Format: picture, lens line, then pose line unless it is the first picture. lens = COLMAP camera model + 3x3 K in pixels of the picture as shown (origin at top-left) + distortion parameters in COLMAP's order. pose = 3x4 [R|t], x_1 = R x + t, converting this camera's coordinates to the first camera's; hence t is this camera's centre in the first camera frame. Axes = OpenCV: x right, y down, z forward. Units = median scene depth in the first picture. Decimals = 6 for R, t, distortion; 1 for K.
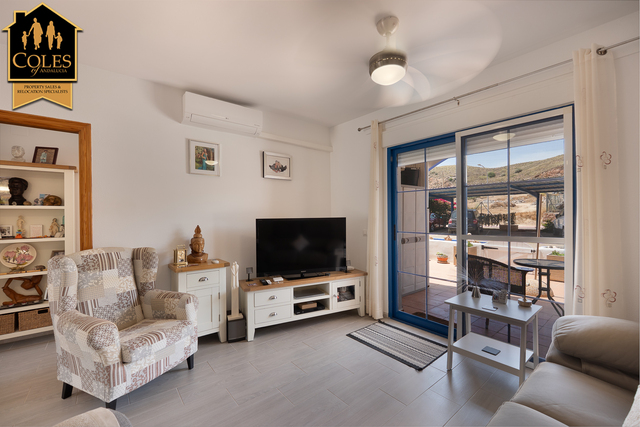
lens RADIAL K [[269.1, 0, 320.0], [0, 269.1, 213.5], [0, 0, 1]] dist [-0.002110, -0.000900]
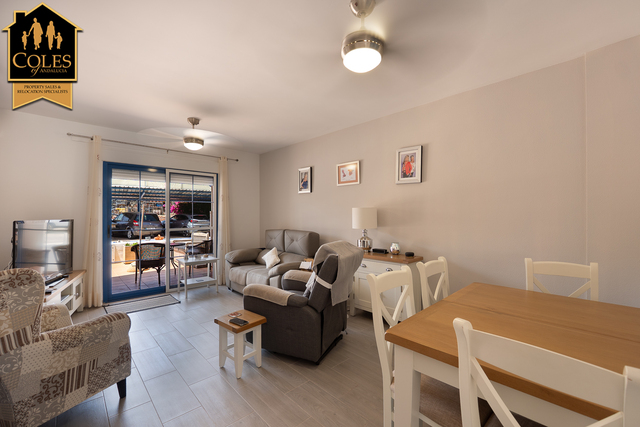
lens RADIAL K [[269.1, 0, 320.0], [0, 269.1, 213.5], [0, 0, 1]] dist [-0.002110, -0.000900]
pose [[-0.072856, 0.018488, 0.997171, -1.120925], [0.001262, 0.999829, -0.018446, 0.012623], [-0.997342, -0.000085, -0.072867, 0.140920]]
